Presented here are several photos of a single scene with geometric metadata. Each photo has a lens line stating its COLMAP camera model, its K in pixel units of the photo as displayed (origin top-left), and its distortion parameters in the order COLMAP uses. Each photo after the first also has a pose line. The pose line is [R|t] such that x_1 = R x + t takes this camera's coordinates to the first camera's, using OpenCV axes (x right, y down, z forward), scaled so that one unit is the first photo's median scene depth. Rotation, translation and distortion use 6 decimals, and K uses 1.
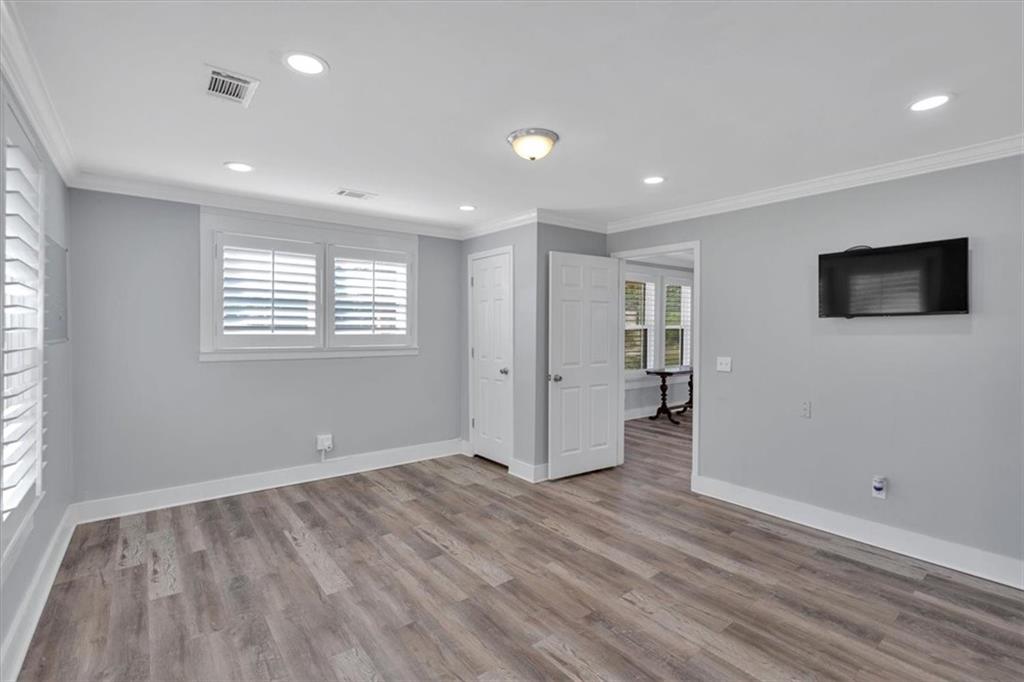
lens RADIAL K [[461.4, 0, 509.7], [0, 461.4, 338.6], [0, 0, 1]] dist [-0.005668, 0.001942]
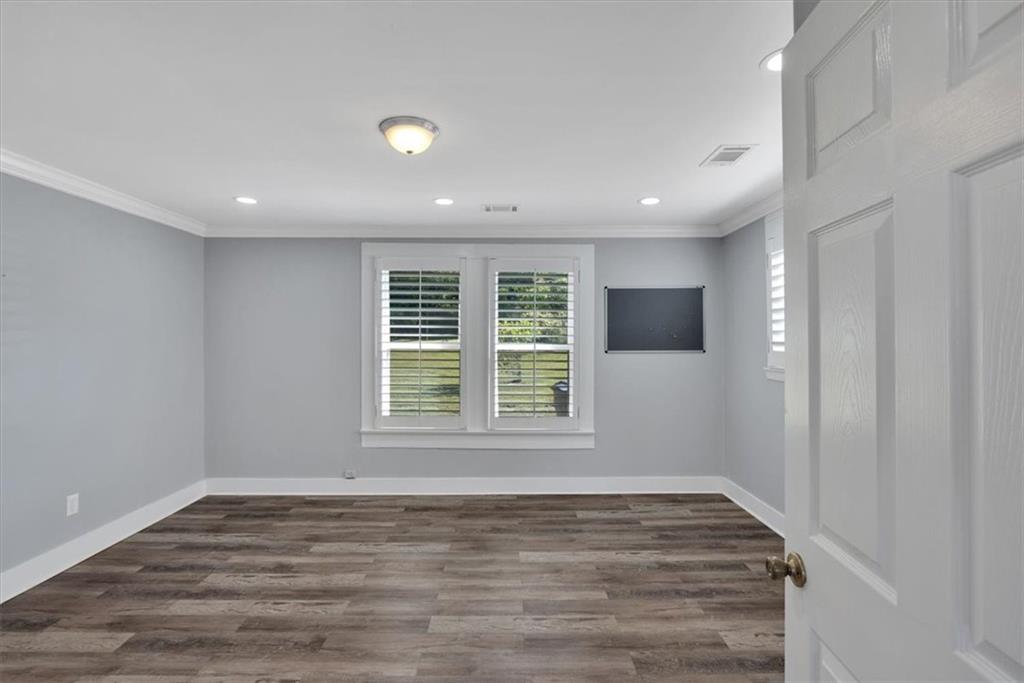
lens RADIAL K [[461.4, 0, 490.9], [0, 461.4, 338.9], [0, 0, 1]] dist [-0.005668, 0.001942]
pose [[-0.635886, -0.002221, -0.771780, 0.551806], [-0.015564, 0.999829, 0.009946, -0.041961], [0.771626, 0.018336, -0.635812, 1.489641]]
